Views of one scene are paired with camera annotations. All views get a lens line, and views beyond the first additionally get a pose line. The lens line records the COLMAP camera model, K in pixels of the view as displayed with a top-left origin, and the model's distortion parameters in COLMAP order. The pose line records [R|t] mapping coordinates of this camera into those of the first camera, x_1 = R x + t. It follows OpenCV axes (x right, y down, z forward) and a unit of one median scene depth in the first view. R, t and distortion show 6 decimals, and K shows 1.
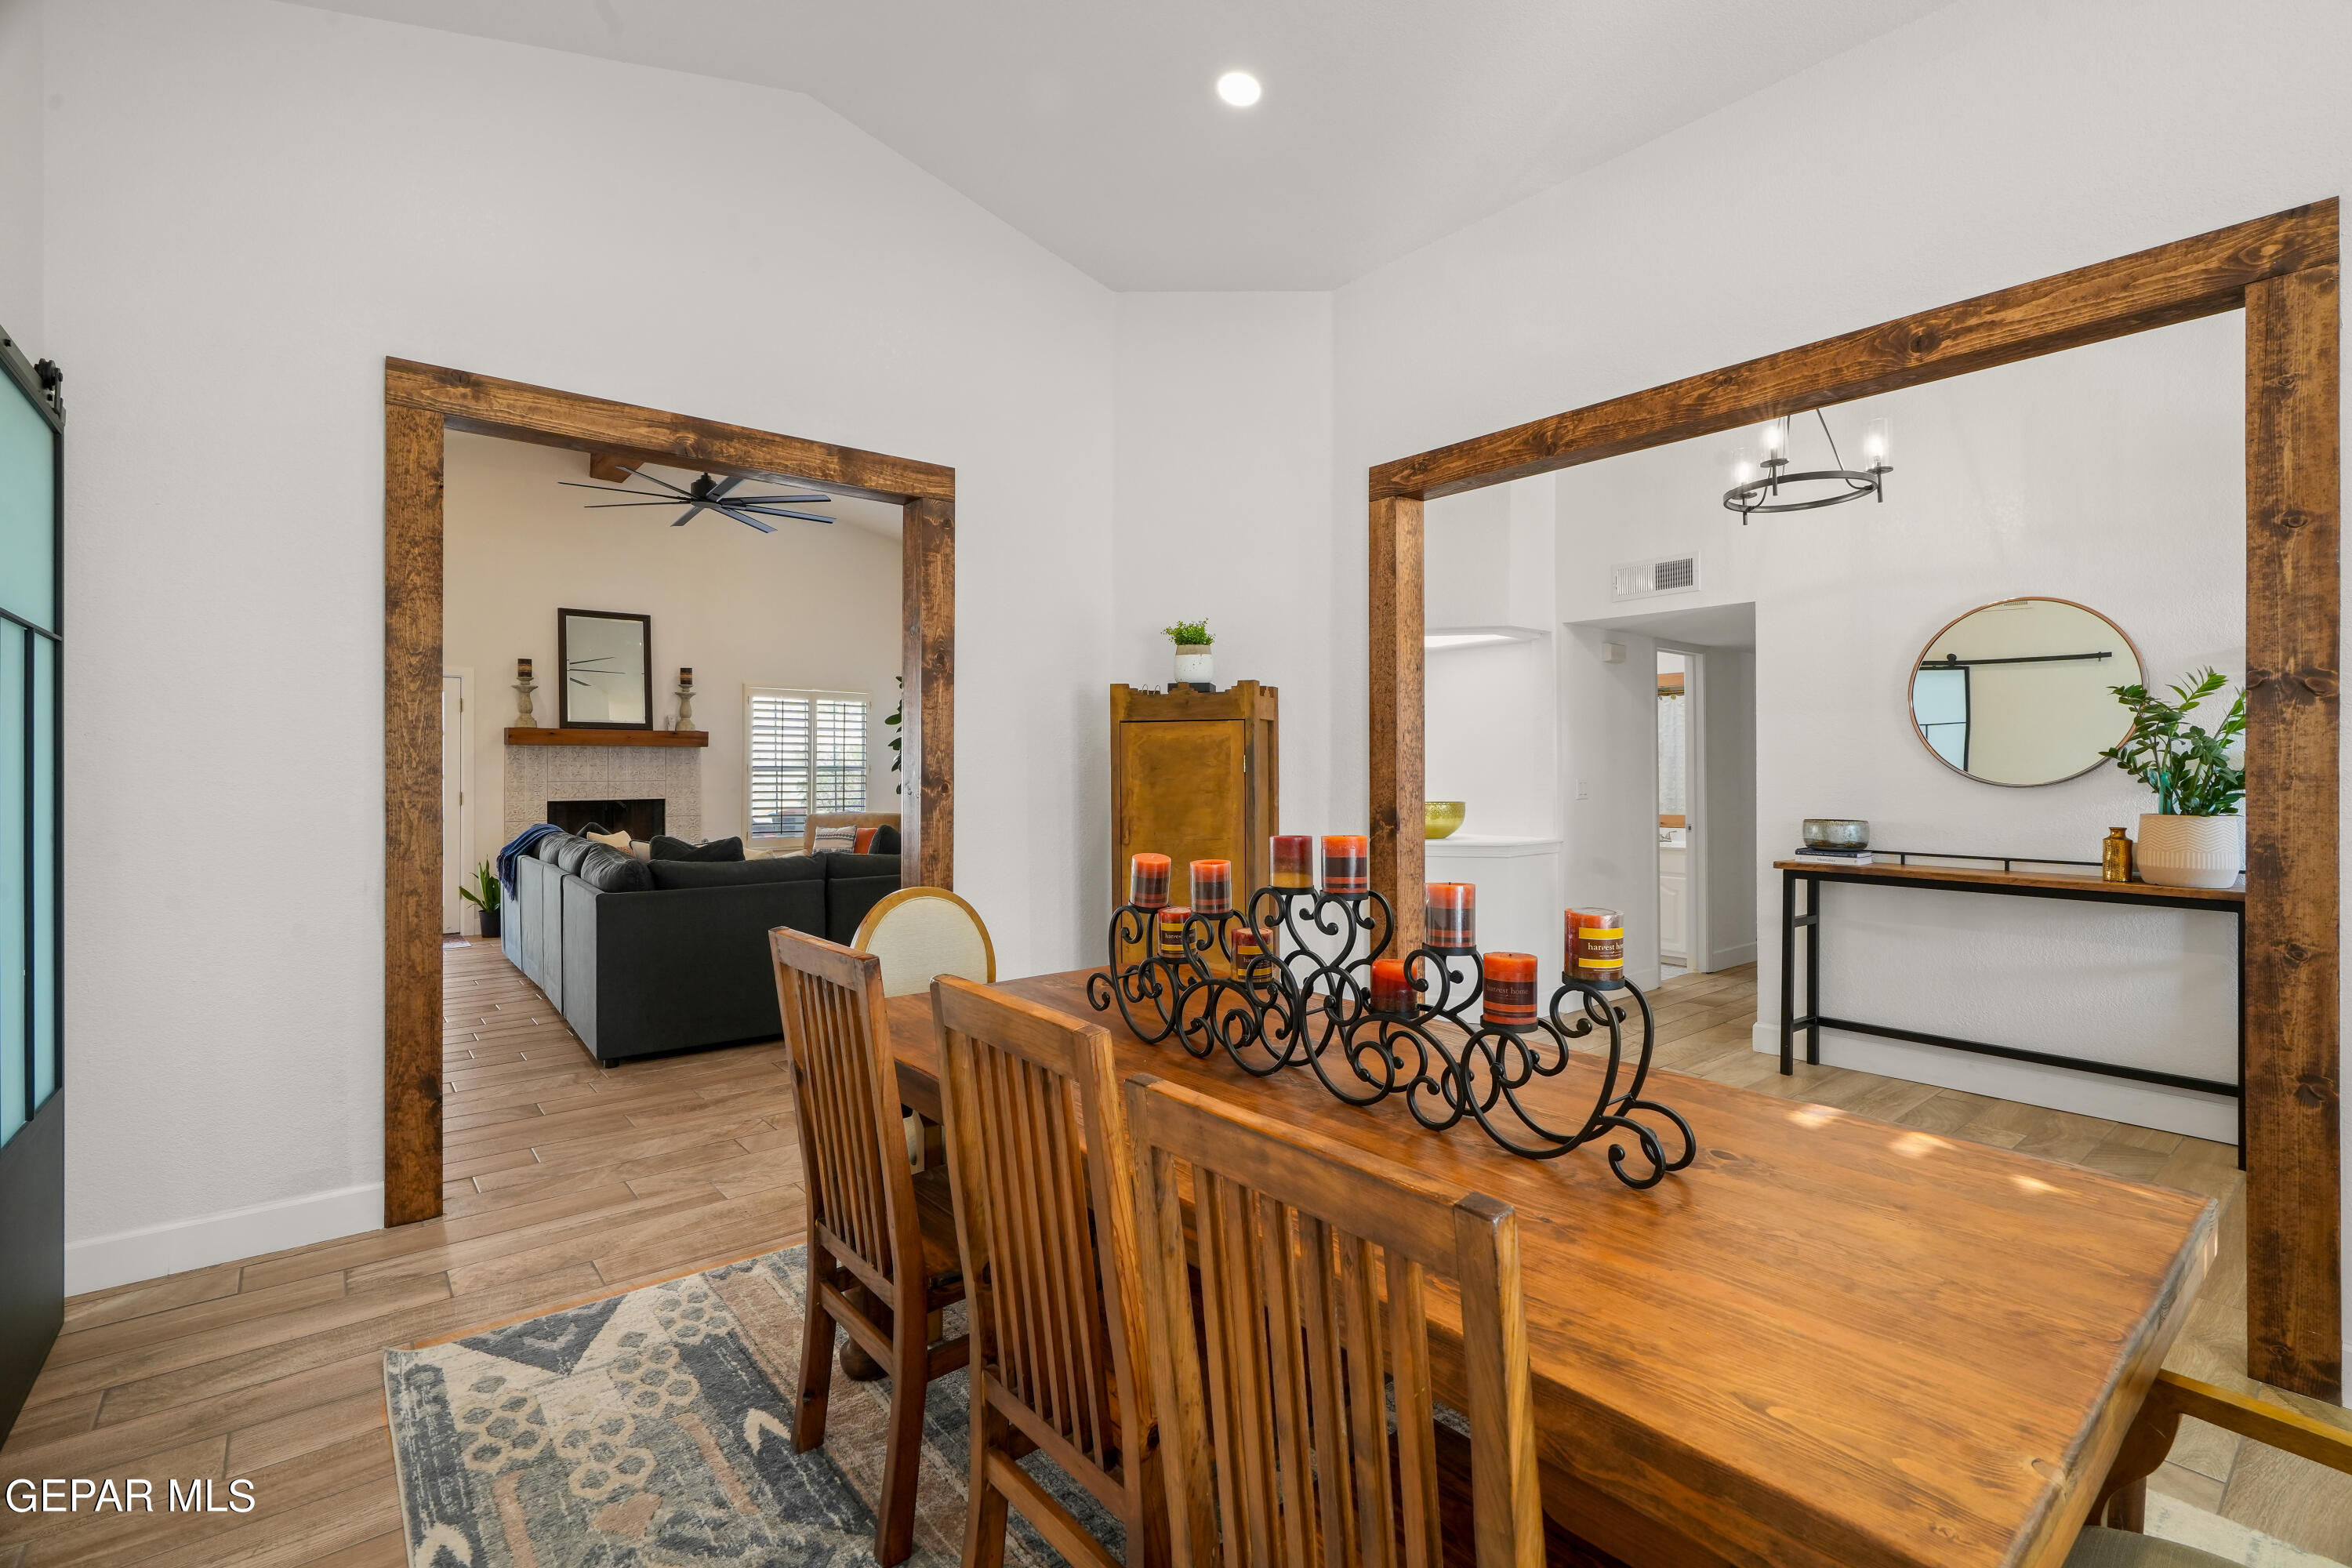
lens RADIAL K [[1100.5, 0, 1185.6], [0, 1100.5, 774.6], [0, 0, 1]] dist [0.022311, 0.000331]
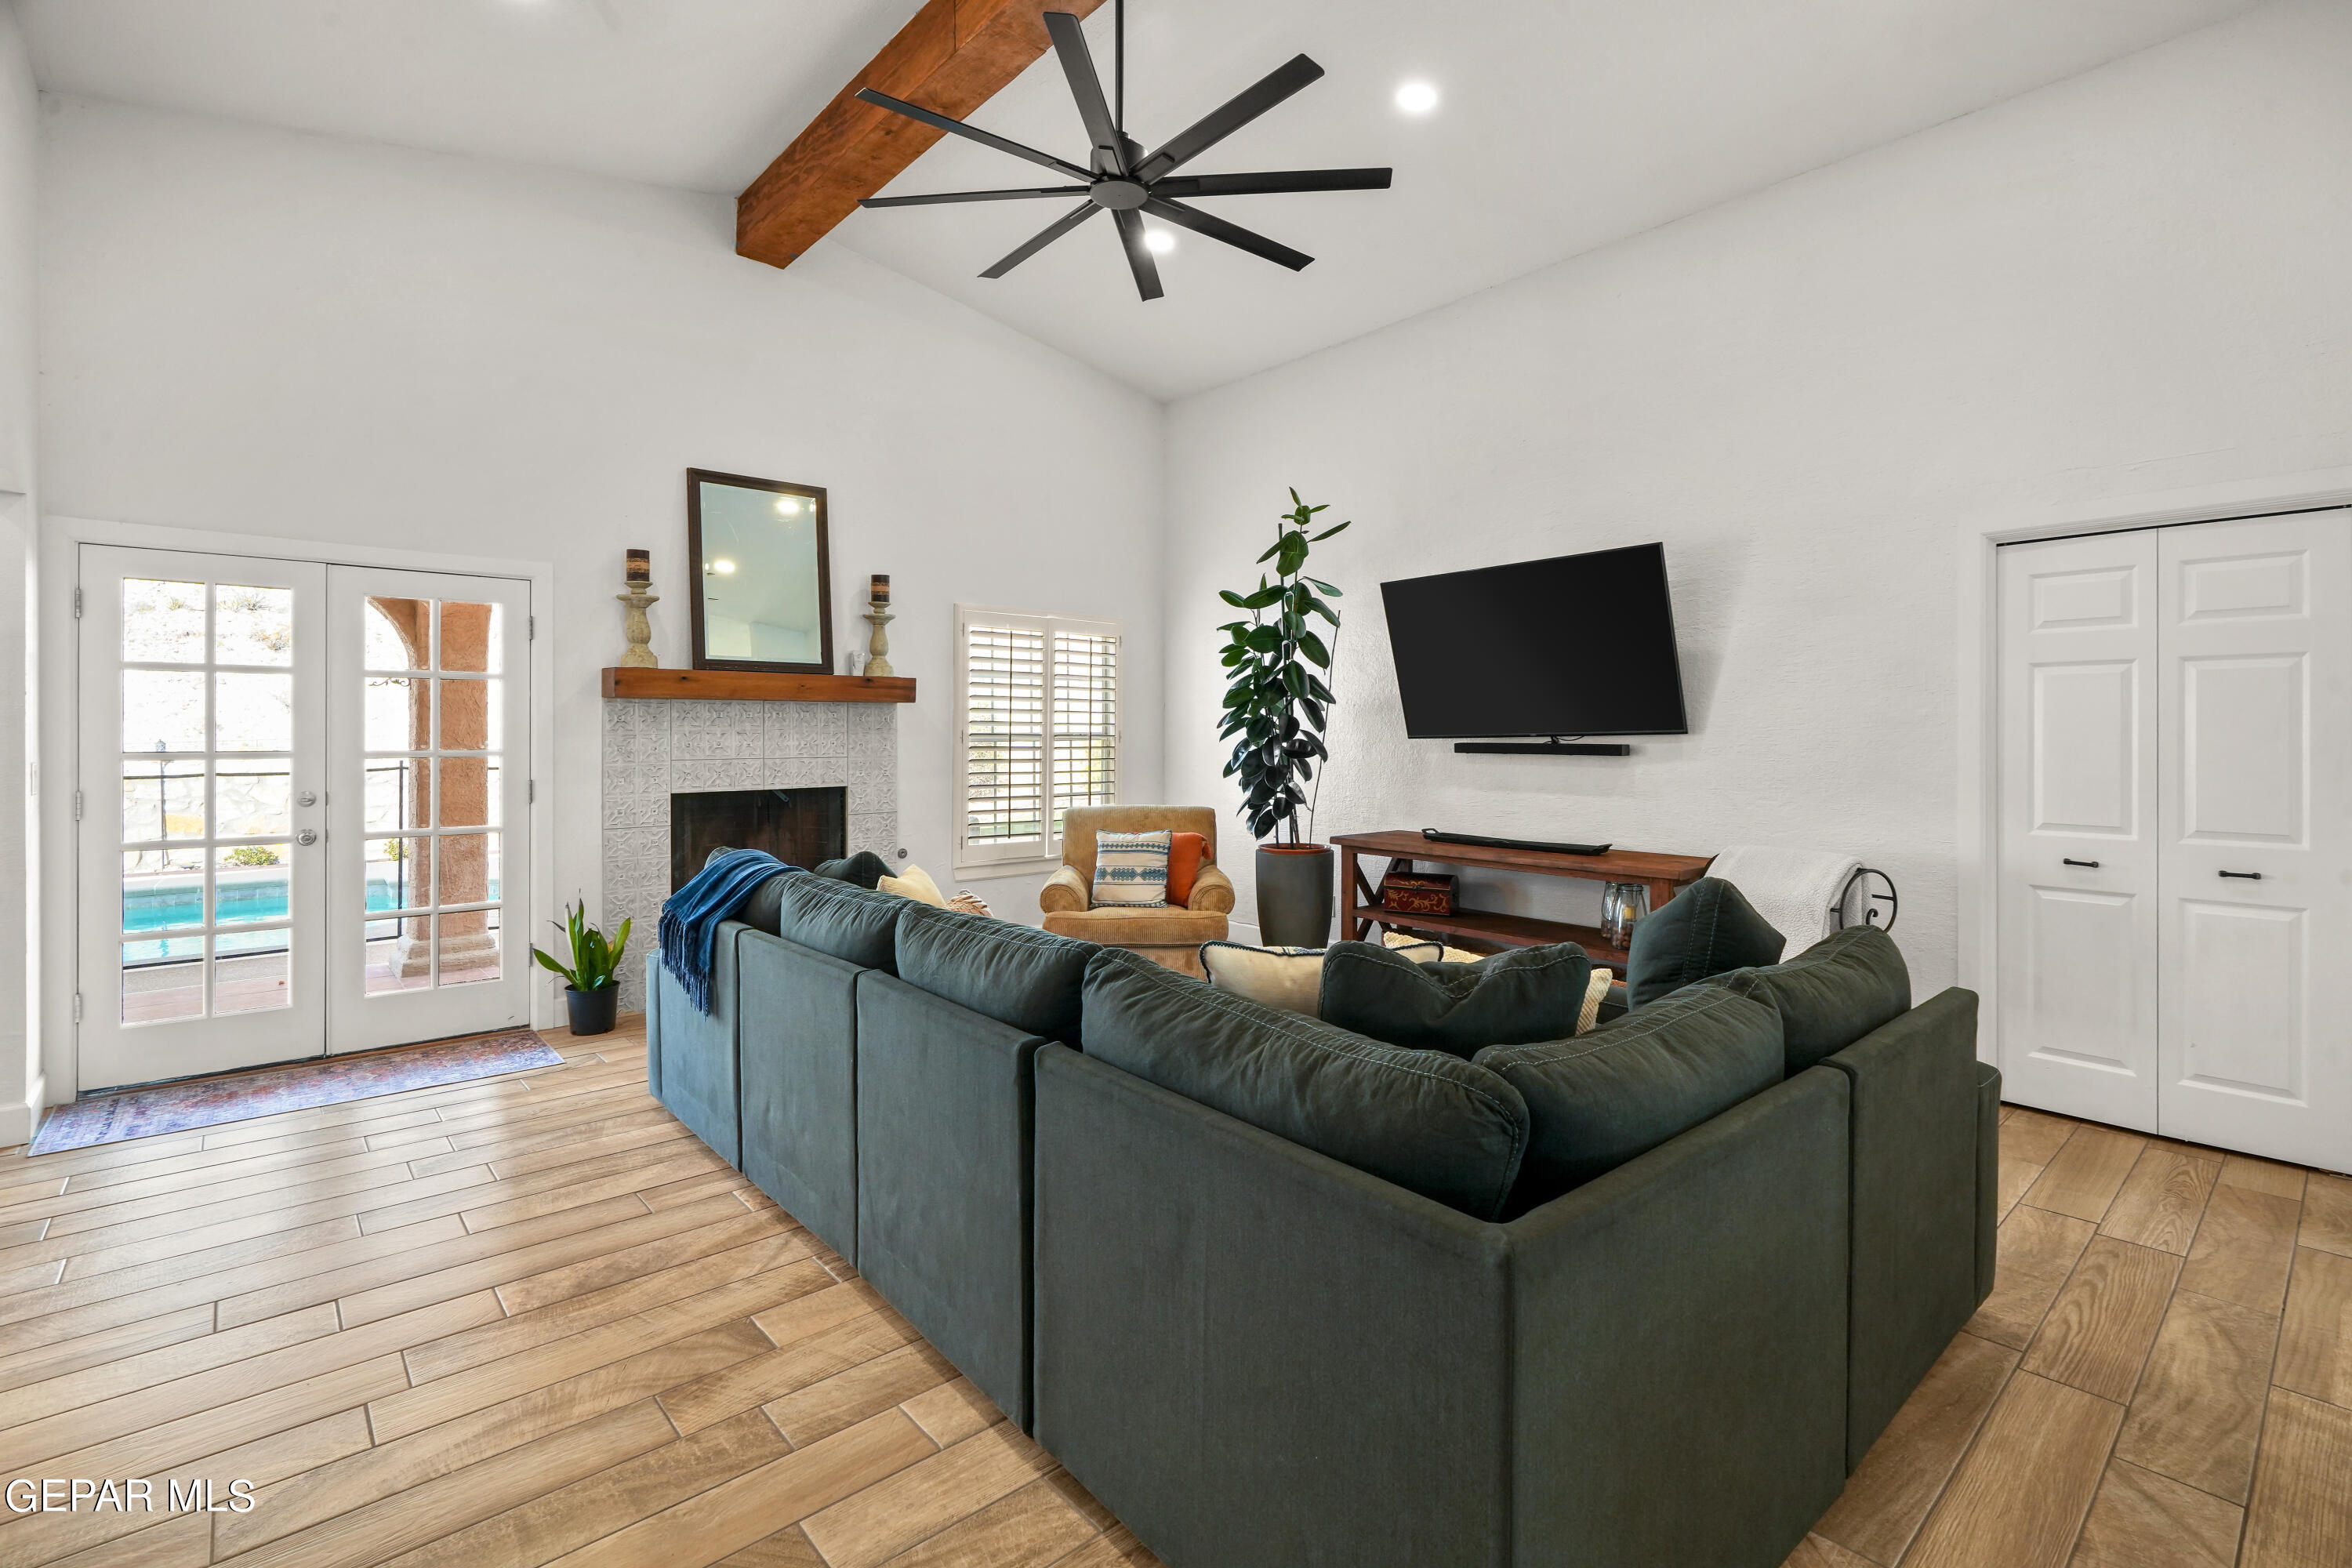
lens RADIAL K [[1084.1, 0, 1194.3], [0, 1084.1, 747.9], [0, 0, 1]] dist [-0.001601, 0.000798]
pose [[0.999524, -0.003657, 0.030632, -0.301887], [0.003530, 0.999985, 0.004185, -0.001587], [-0.030647, -0.004074, 0.999522, 0.396797]]
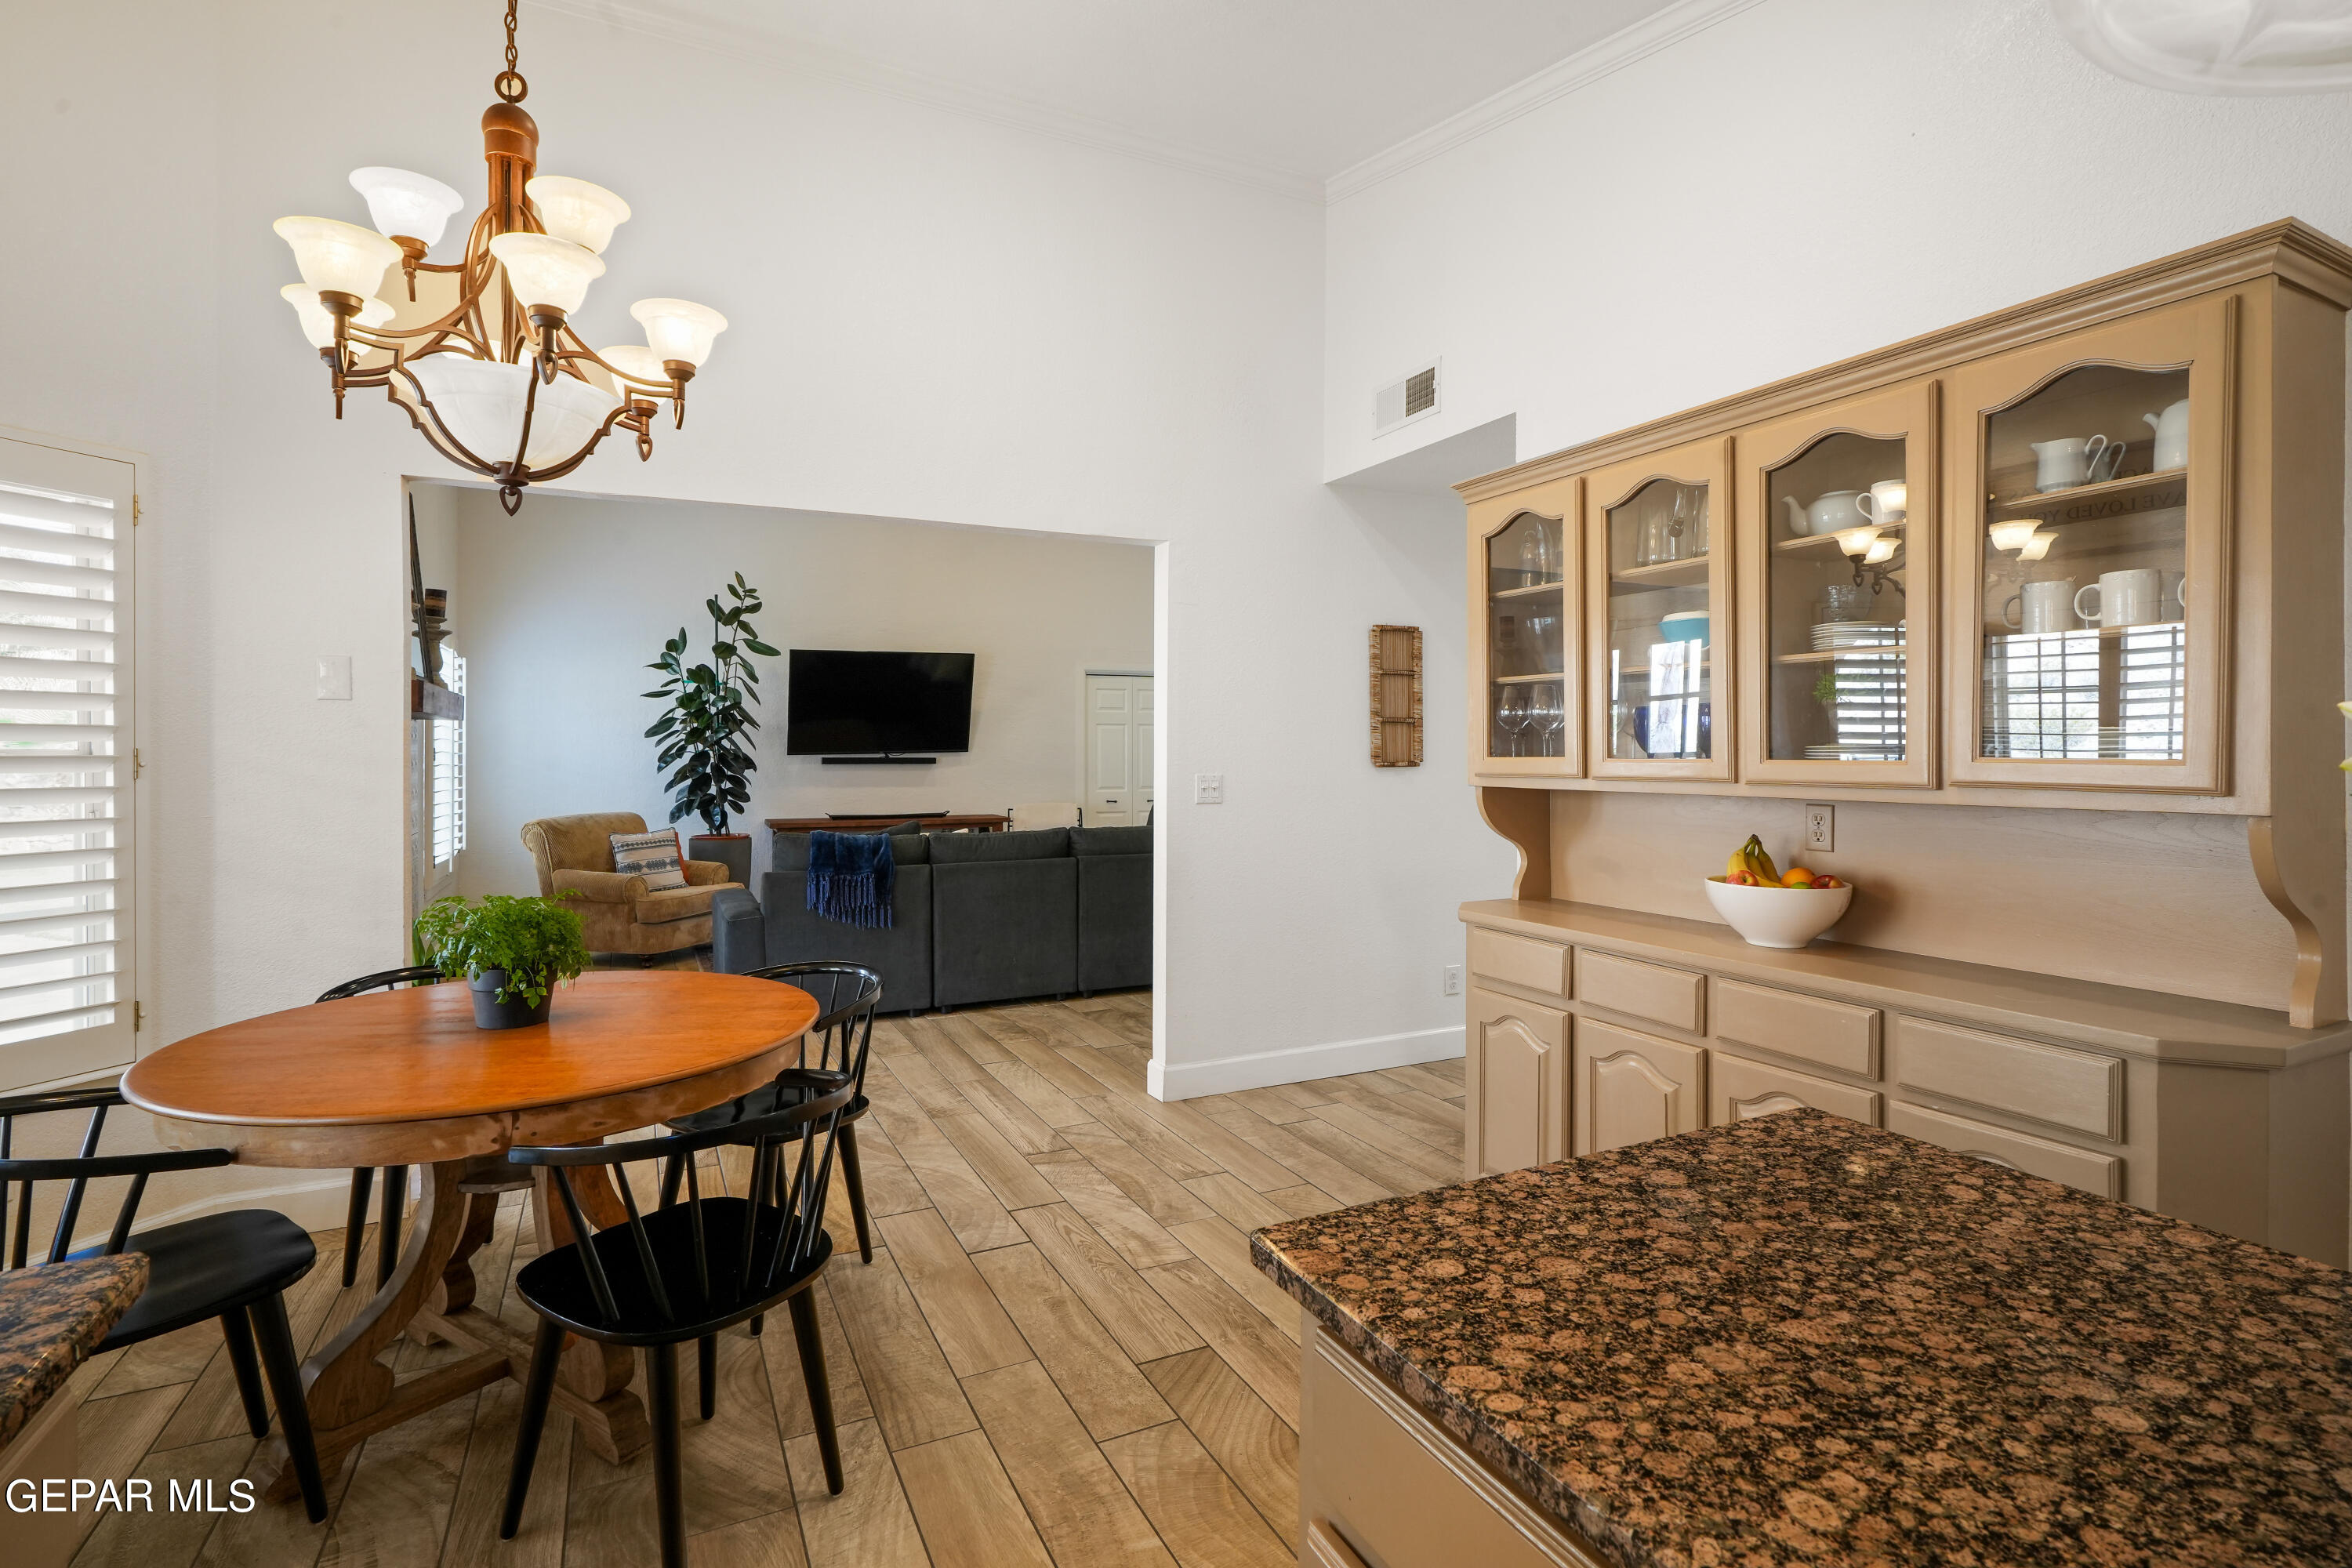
lens RADIAL K [[1121.8, 0, 1177.2], [0, 1121.8, 746.8], [0, 0, 1]] dist [-0.002532, 0.000148]
pose [[0.233820, 0.002650, 0.972276, -0.983761], [0.009393, 0.999943, -0.004985, -0.002779], [-0.972235, 0.010298, 0.233782, 0.472535]]
